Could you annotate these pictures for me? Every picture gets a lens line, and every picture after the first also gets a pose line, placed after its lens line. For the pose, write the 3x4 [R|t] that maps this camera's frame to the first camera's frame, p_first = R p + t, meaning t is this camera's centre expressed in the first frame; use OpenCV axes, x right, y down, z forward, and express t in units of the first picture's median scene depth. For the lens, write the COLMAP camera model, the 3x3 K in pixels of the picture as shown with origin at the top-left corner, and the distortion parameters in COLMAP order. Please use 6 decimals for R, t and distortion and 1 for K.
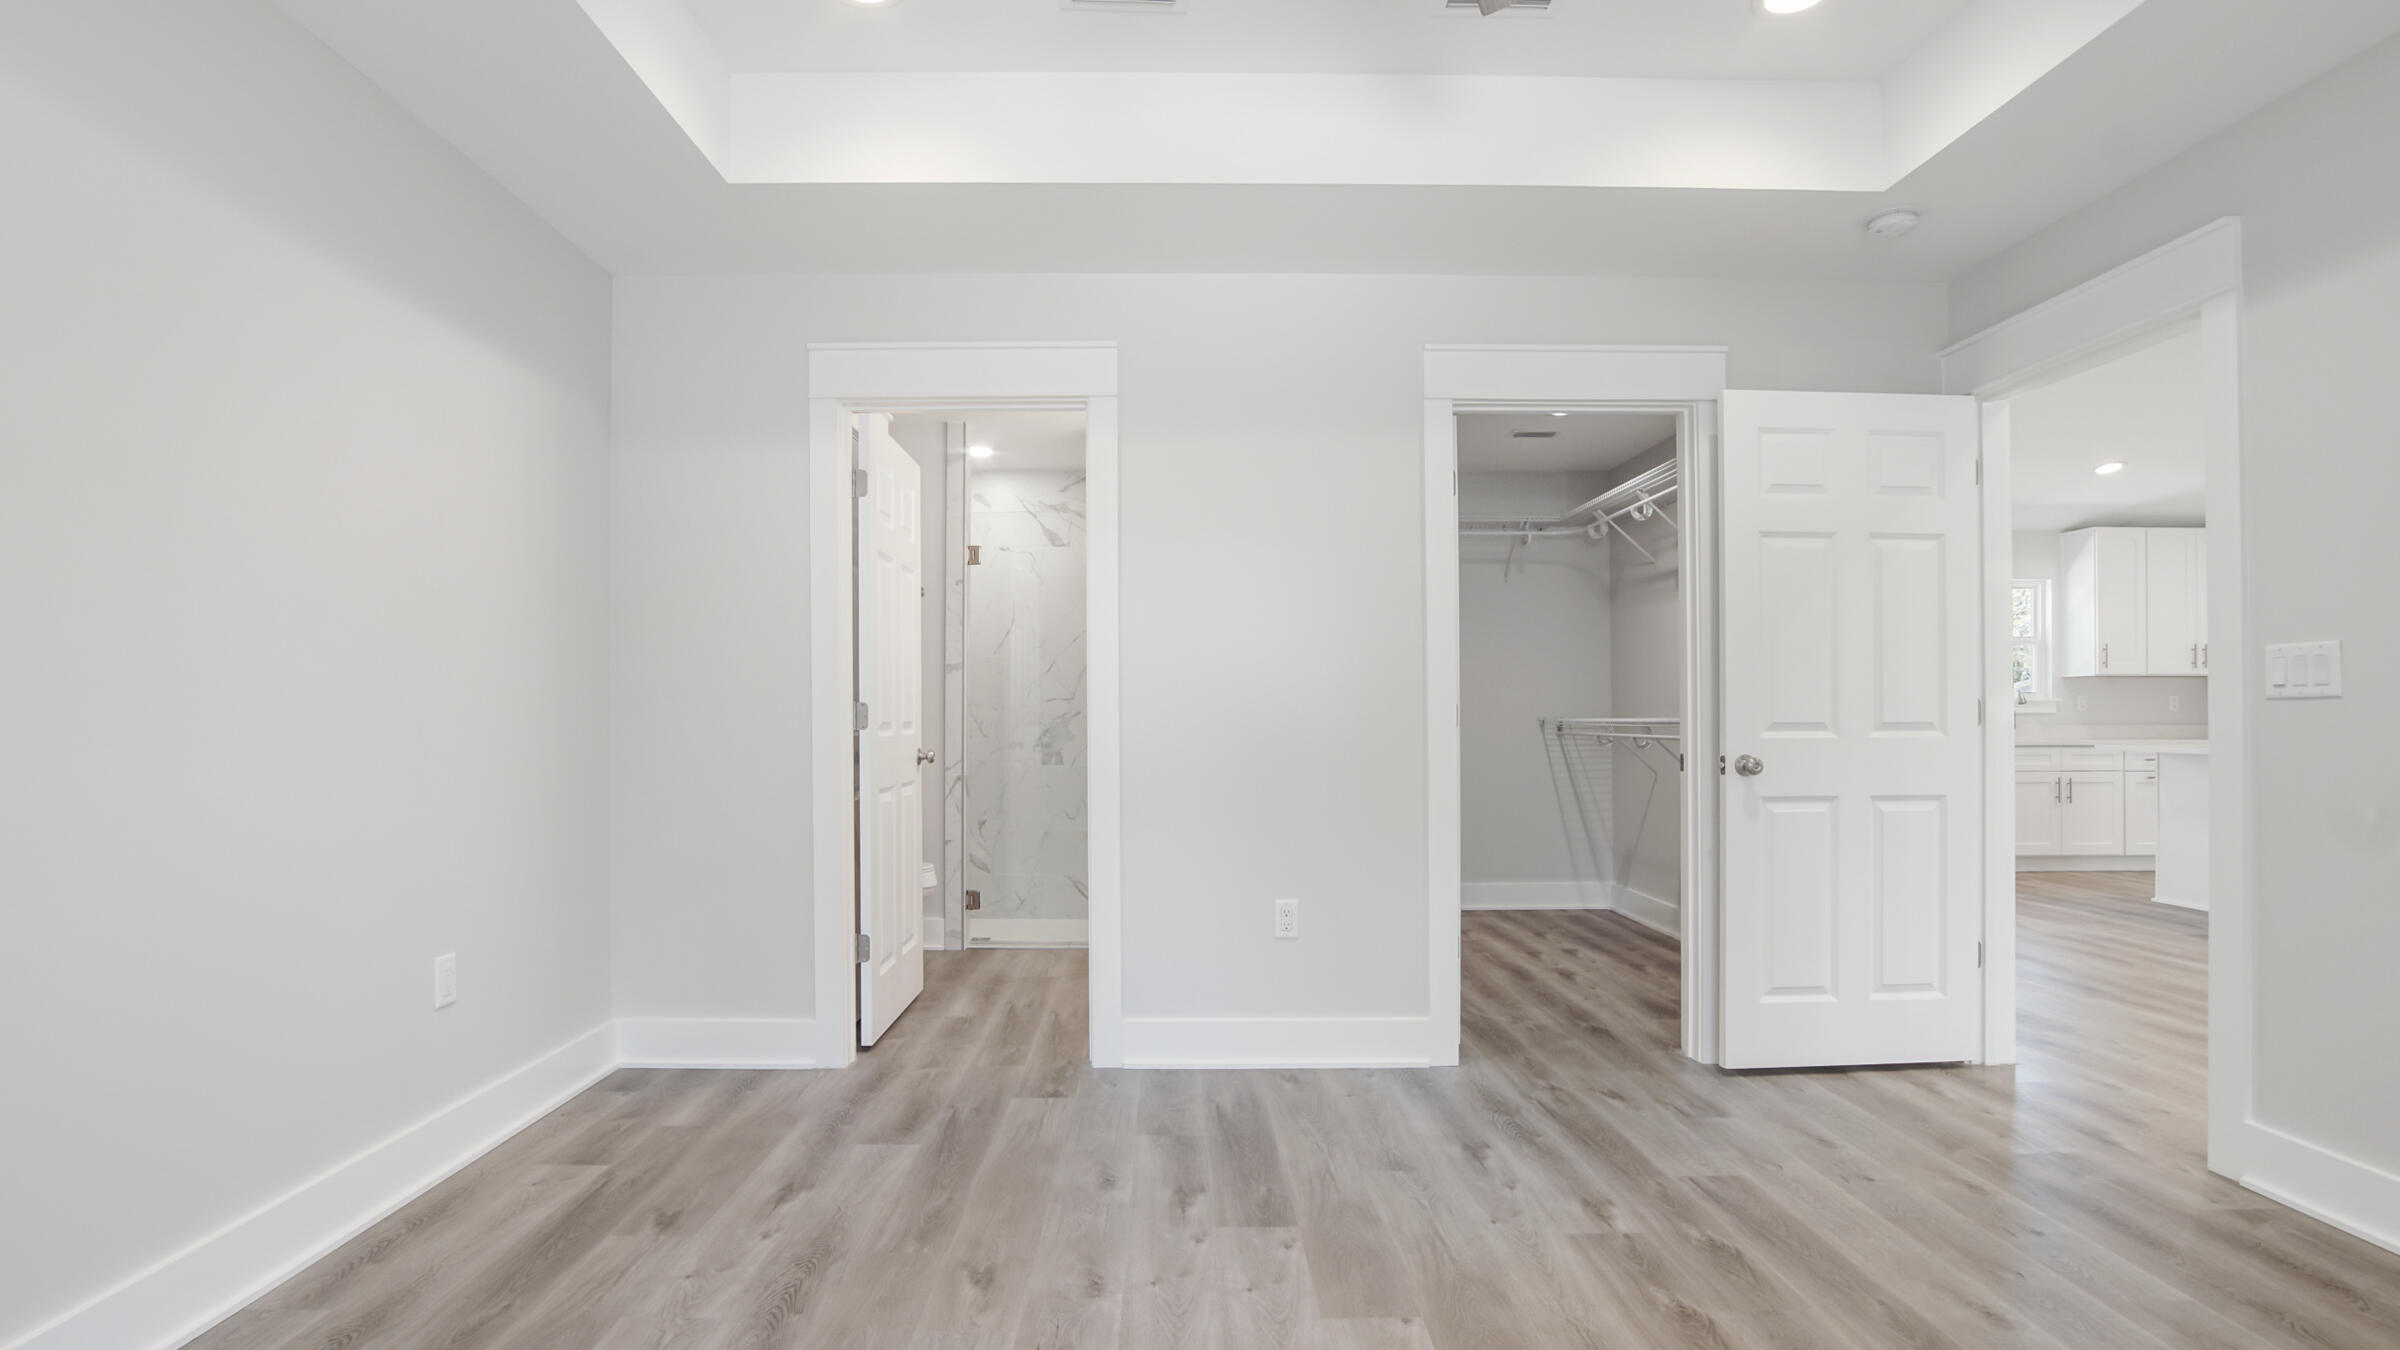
lens RADIAL K [[1098.4, 0, 1192.7], [0, 1098.4, 708.0], [0, 0, 1]] dist [-0.038753, 0.008143]
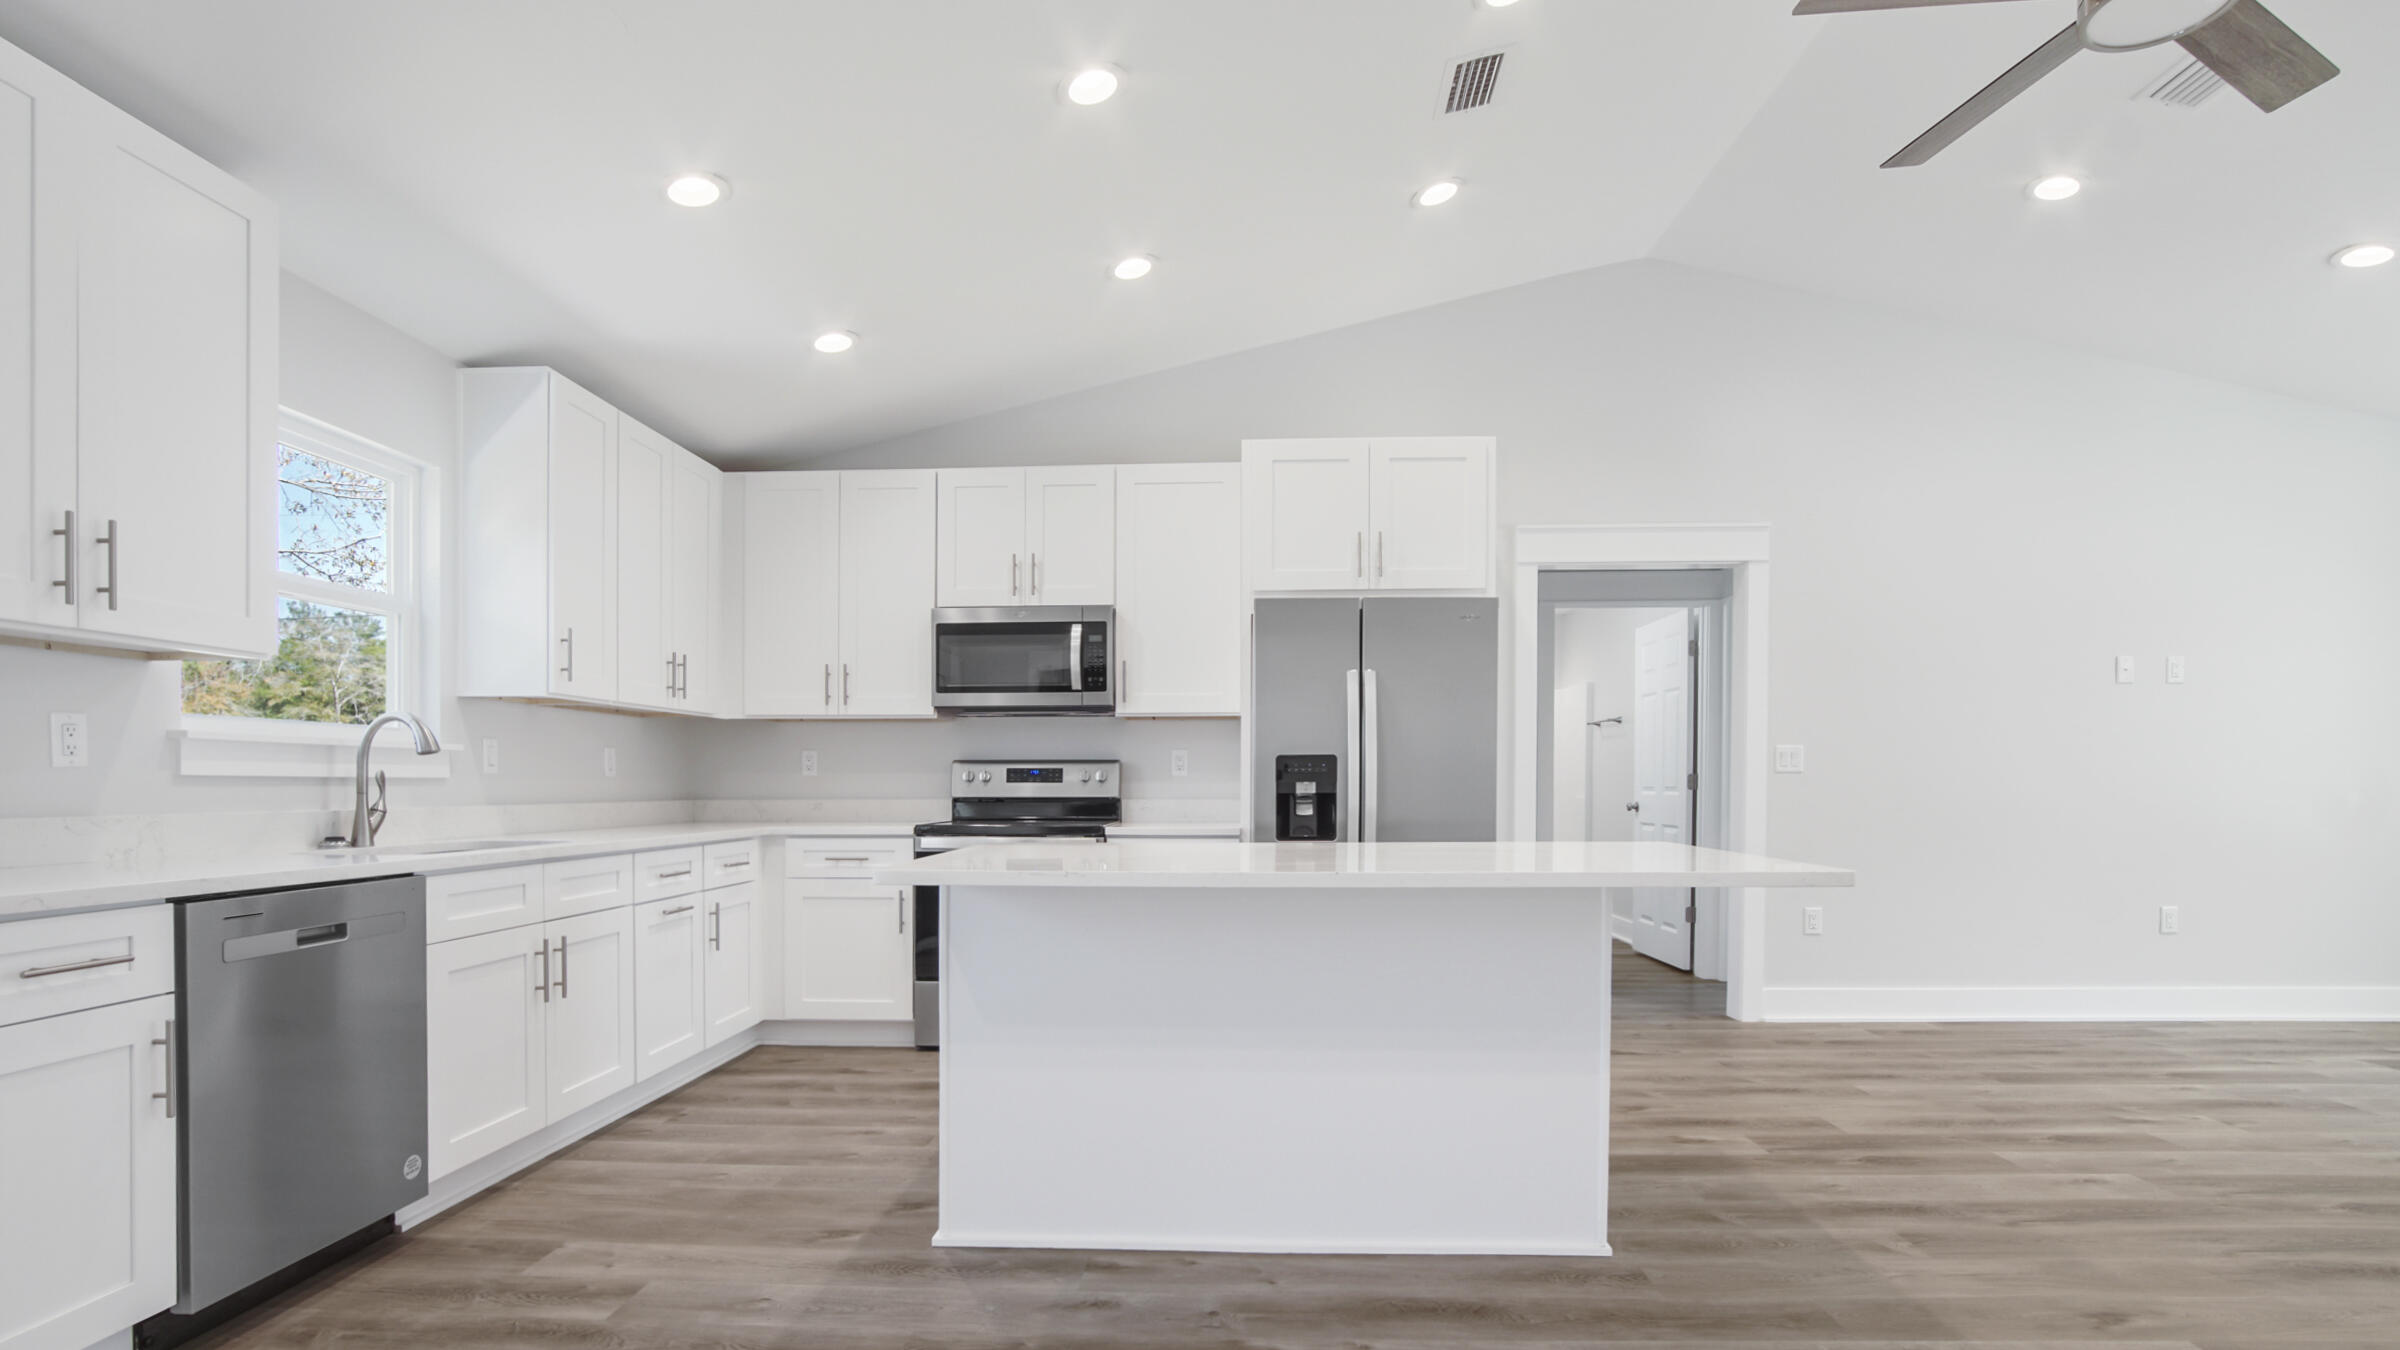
lens RADIAL K [[1098.4, 0, 1191.6], [0, 1098.4, 824.7], [0, 0, 1]] dist [-0.038753, 0.008143]
pose [[0.052466, -0.033789, 0.998051, 0.396283], [-0.008873, 0.999372, 0.034300, 0.005919], [-0.998583, -0.010655, 0.052133, 0.703420]]
